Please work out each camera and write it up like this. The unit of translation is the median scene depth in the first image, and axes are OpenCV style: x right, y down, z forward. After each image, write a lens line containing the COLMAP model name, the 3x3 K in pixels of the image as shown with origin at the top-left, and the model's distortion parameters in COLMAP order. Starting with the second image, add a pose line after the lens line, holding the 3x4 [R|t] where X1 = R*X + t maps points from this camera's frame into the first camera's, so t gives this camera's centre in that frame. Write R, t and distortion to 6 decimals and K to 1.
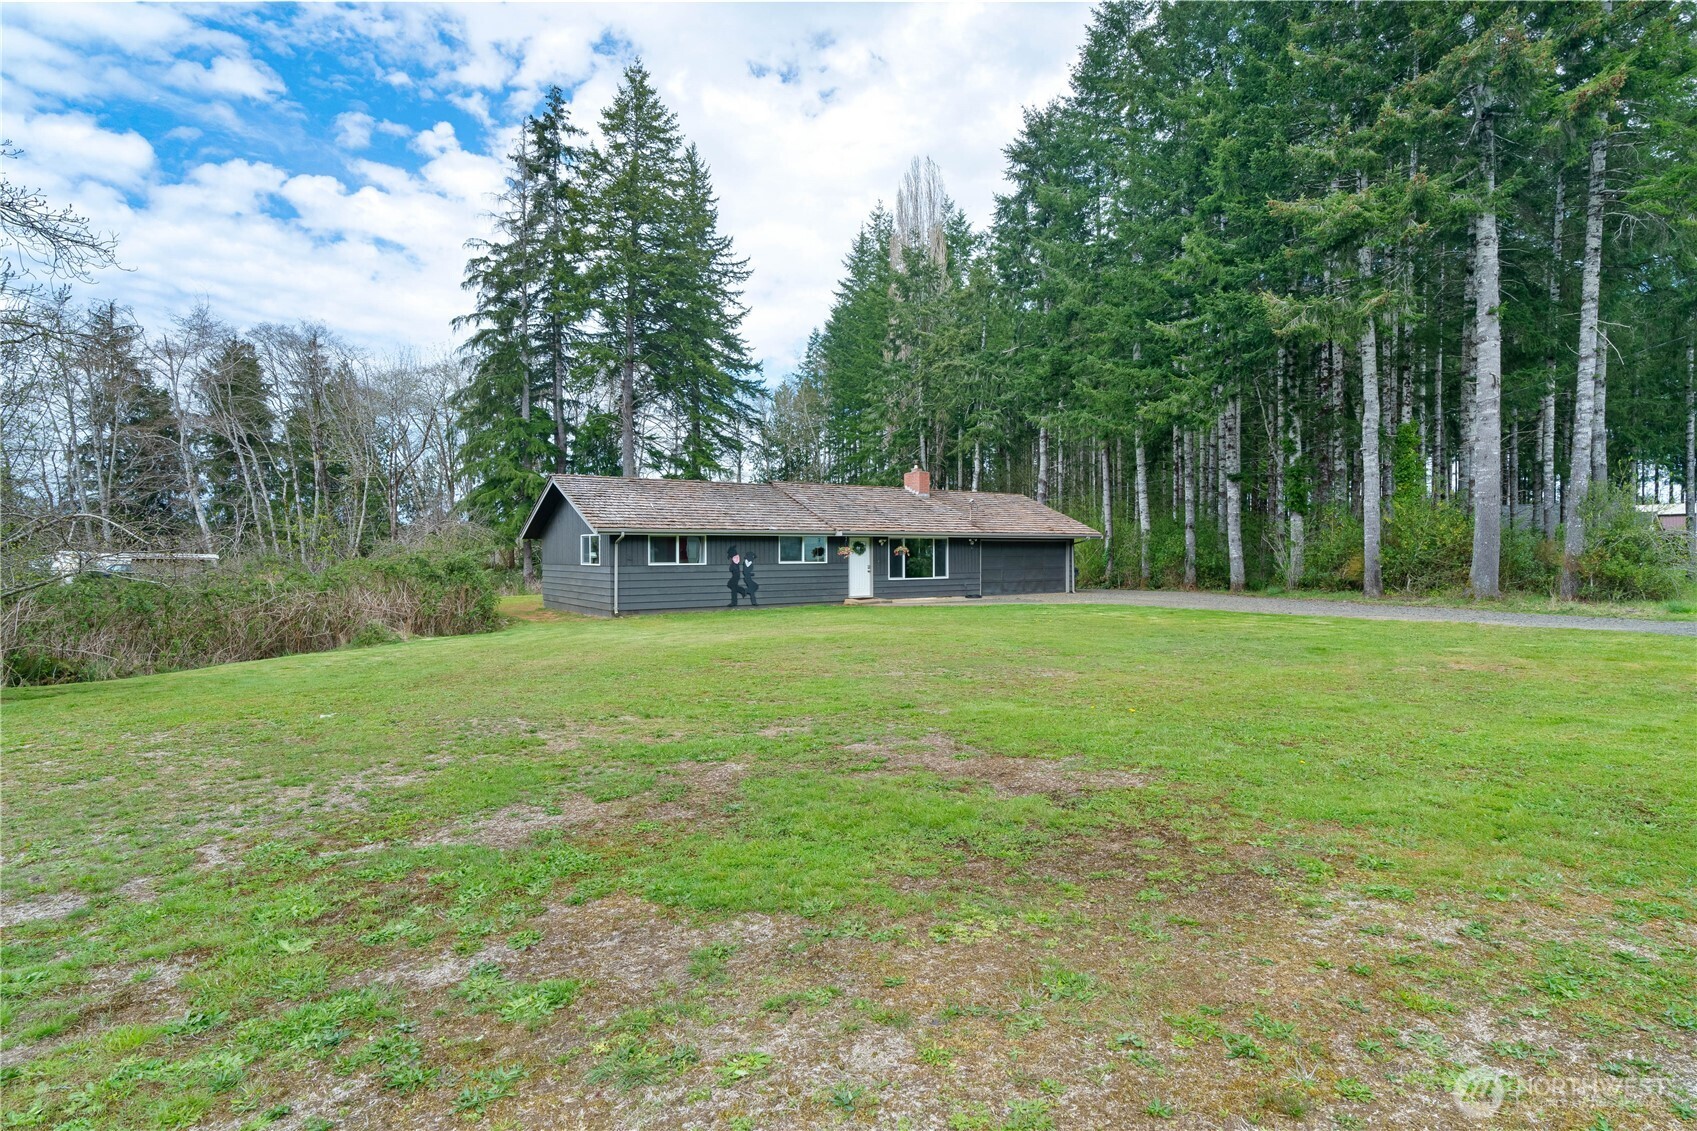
lens RADIAL K [[866.3, 0, 844.8], [0, 866.3, 560.4], [0, 0, 1]] dist [-0.000586, 0.000030]
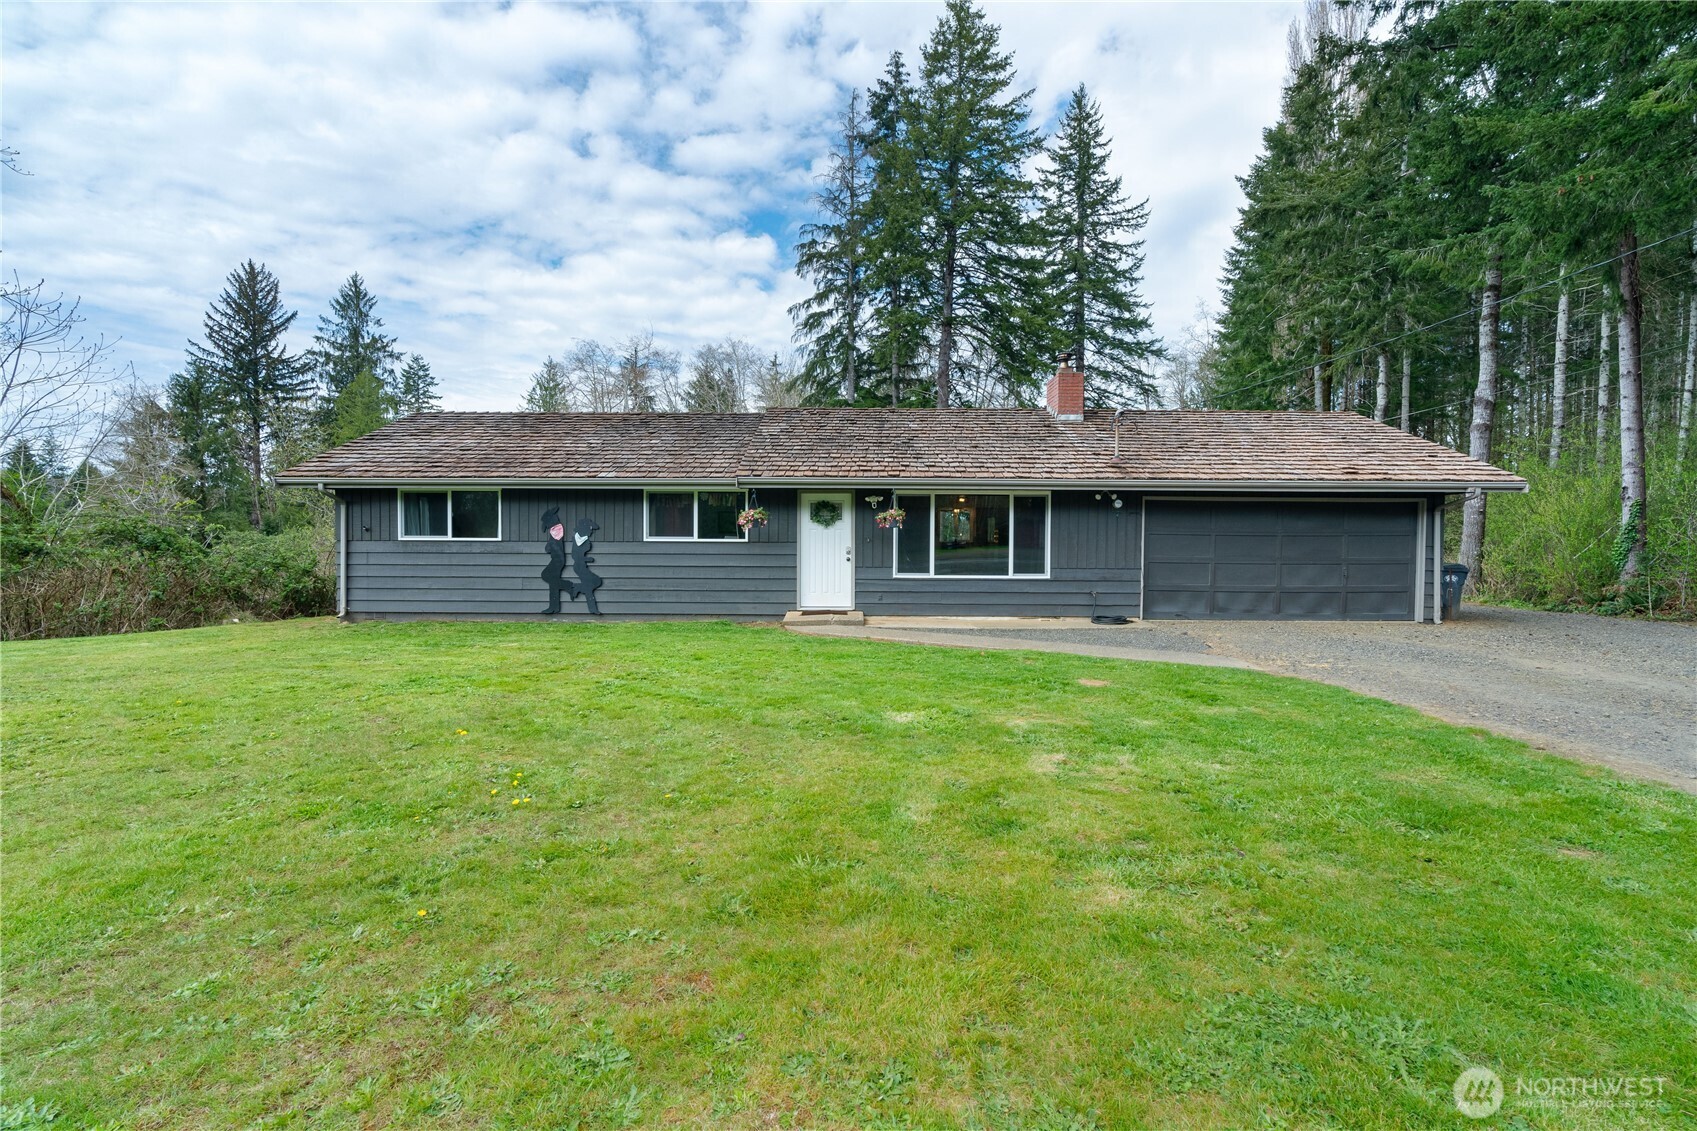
lens RADIAL K [[773.1, 0, 851.1], [0, 773.1, 560.5], [0, 0, 1]] dist [-0.002009, 0.001124]
pose [[0.823950, 0.020610, -0.566287, 0.270747], [-0.013695, 0.999771, 0.016460, 0.005670], [0.566496, -0.005807, 0.824044, 0.593185]]
